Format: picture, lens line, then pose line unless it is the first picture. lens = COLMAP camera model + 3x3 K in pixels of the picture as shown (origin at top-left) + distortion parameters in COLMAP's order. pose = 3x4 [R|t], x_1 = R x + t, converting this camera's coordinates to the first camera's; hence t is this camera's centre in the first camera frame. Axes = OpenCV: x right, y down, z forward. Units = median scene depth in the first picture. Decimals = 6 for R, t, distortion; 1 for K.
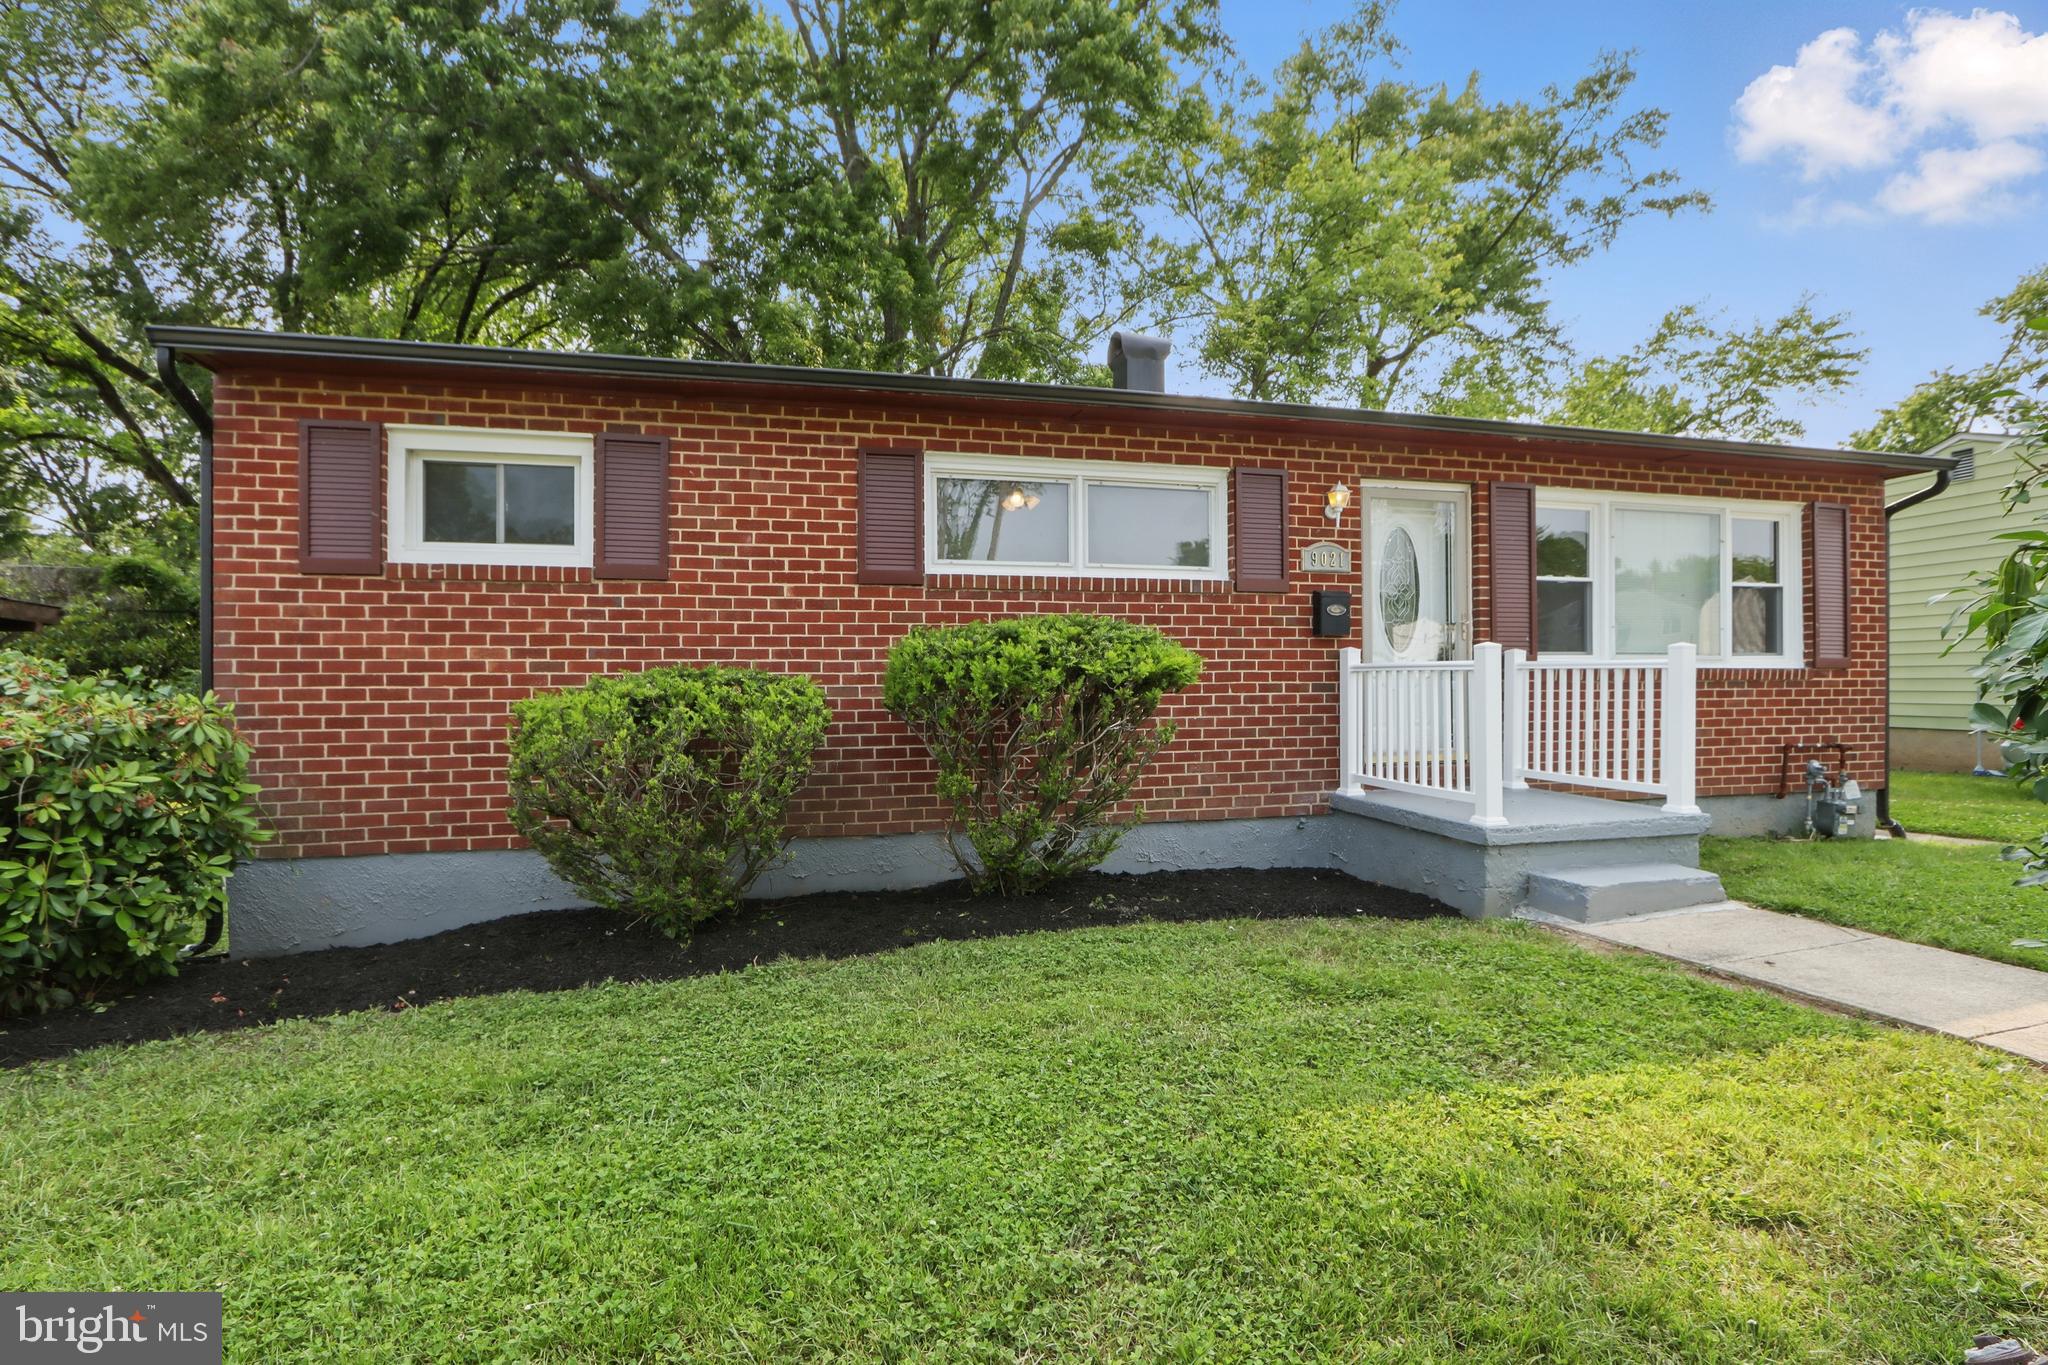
lens RADIAL K [[977.6, 0, 993.4], [0, 977.6, 685.9], [0, 0, 1]] dist [-0.026486, 0.005445]
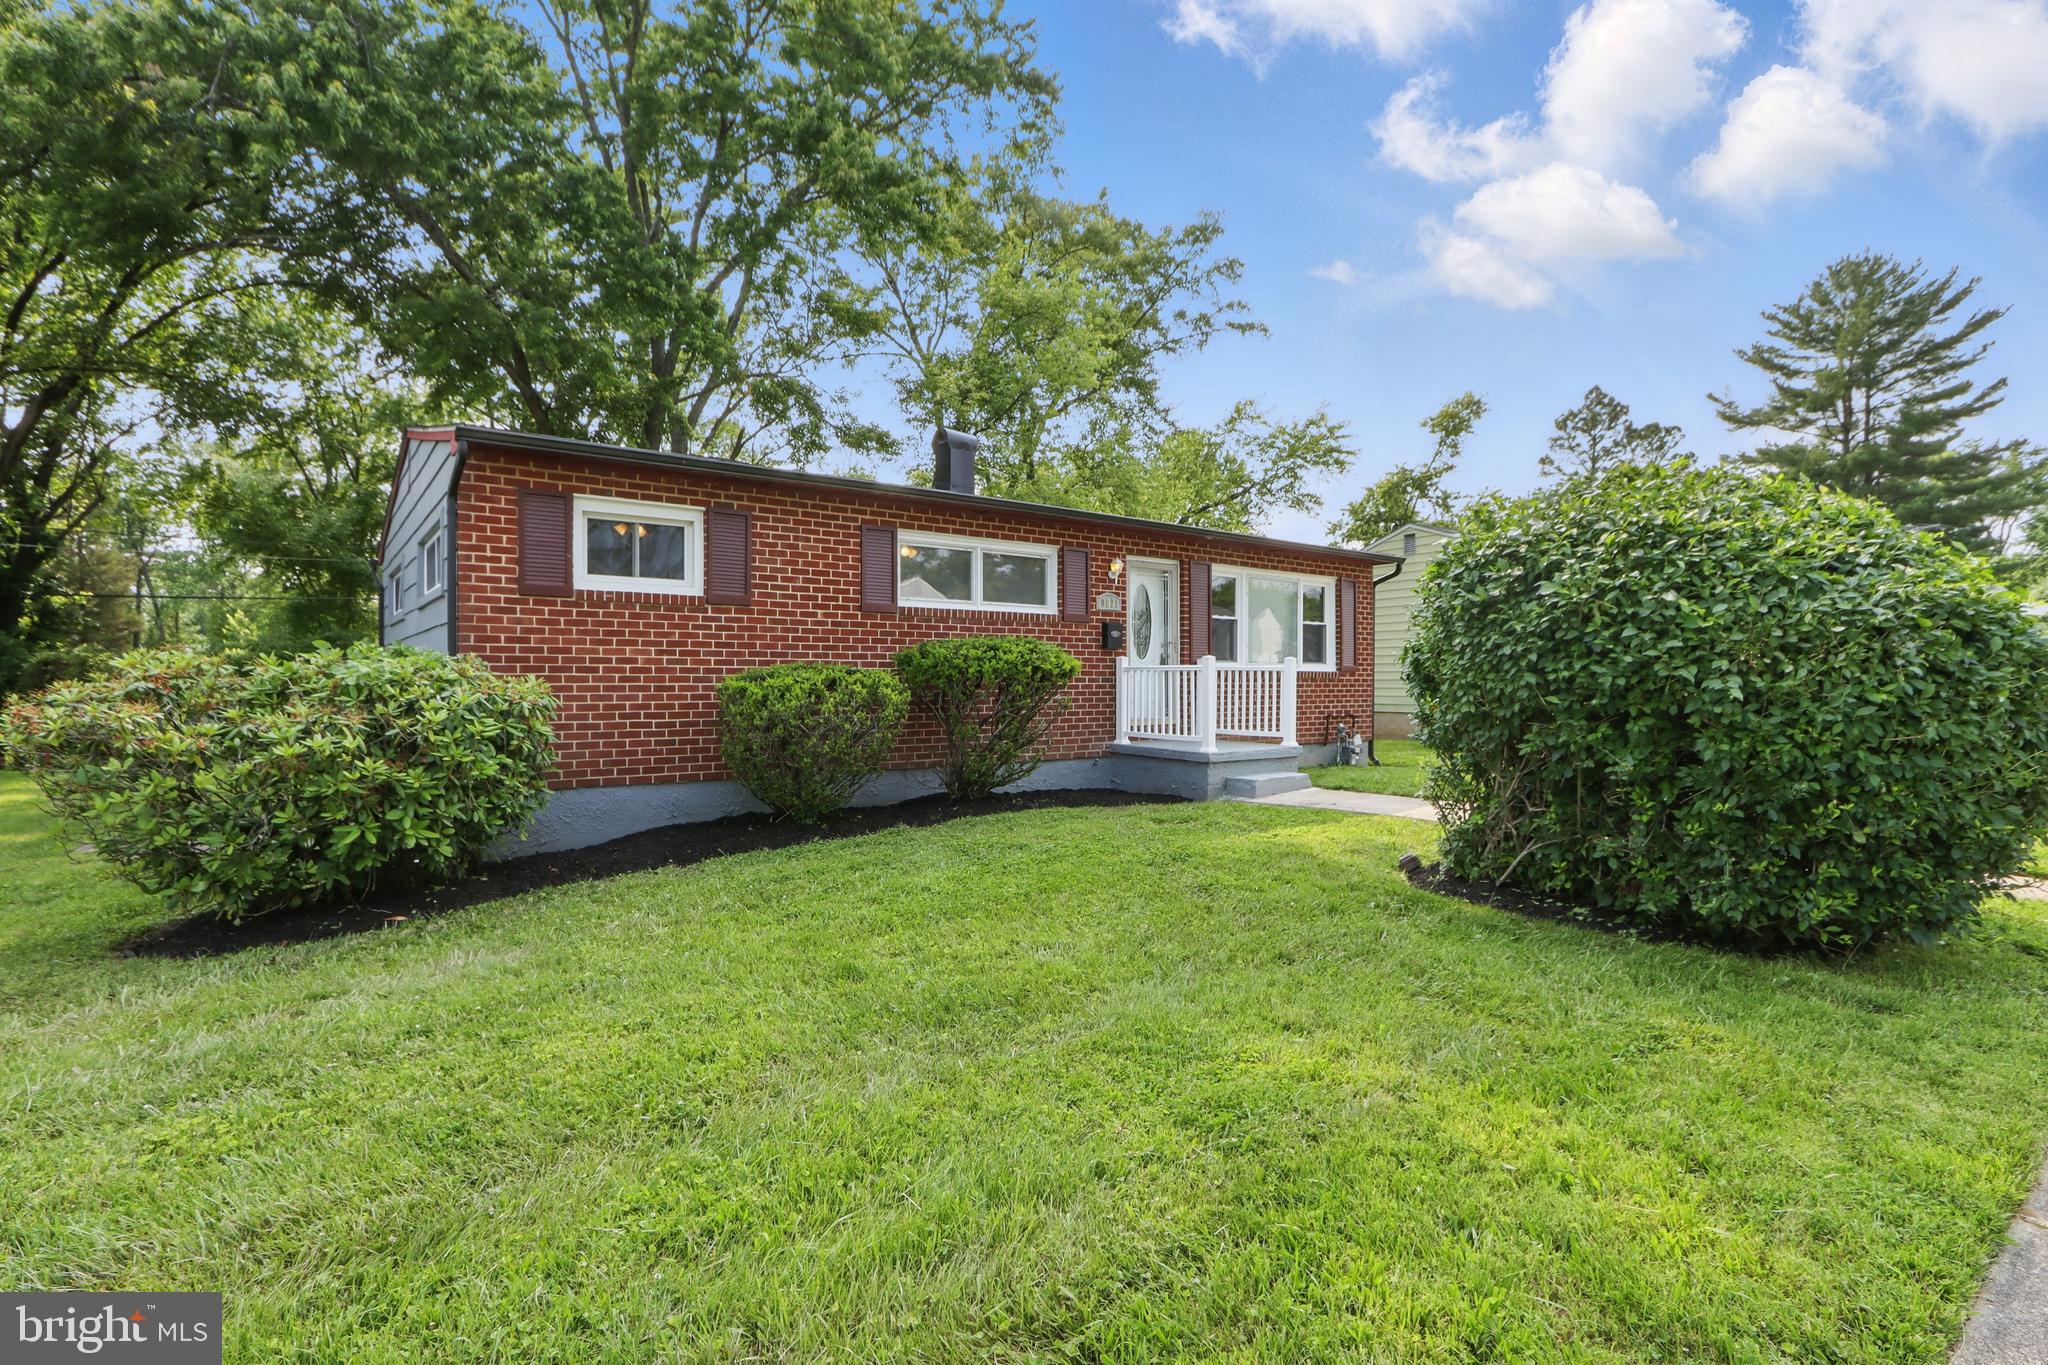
lens RADIAL K [[977.6, 0, 1007.8], [0, 977.6, 682.2], [0, 0, 1]] dist [-0.026486, 0.005445]
pose [[0.921905, 0.005456, 0.387378, -0.507773], [-0.004159, 0.999983, -0.004186, 0.014449], [-0.387394, 0.002248, 0.921912, -0.519204]]
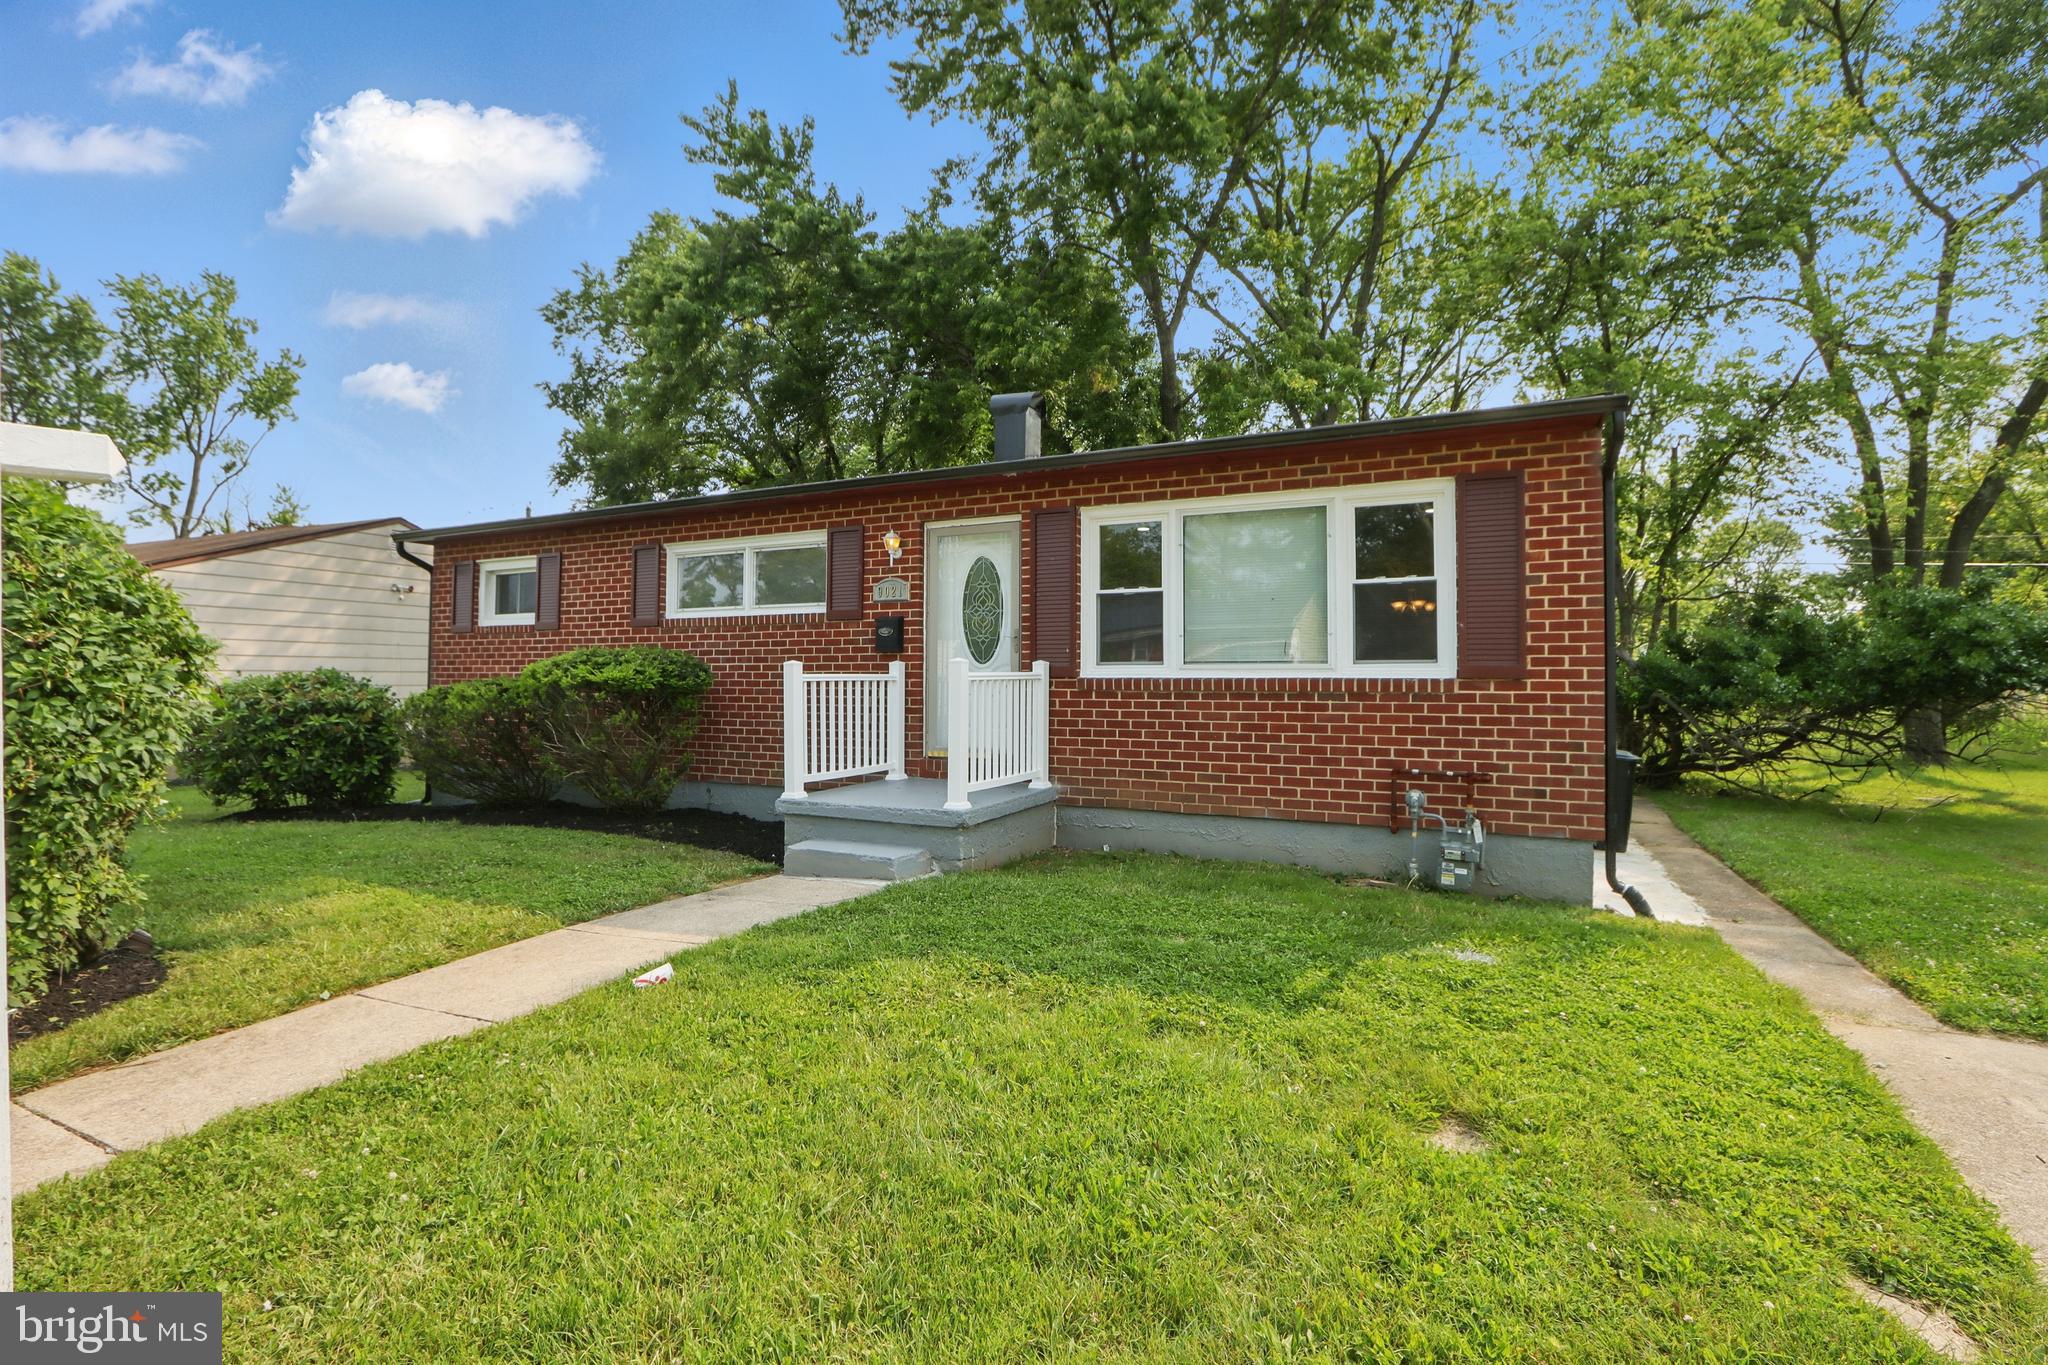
lens RADIAL K [[908.9, 0, 1023.6], [0, 908.9, 676.8], [0, 0, 1]] dist [-0.003486, -0.000052]
pose [[0.762450, 0.003562, -0.647037, 1.347867], [-0.010587, 0.999920, -0.006971, -0.013185], [0.646961, 0.012165, 0.762426, 0.228878]]
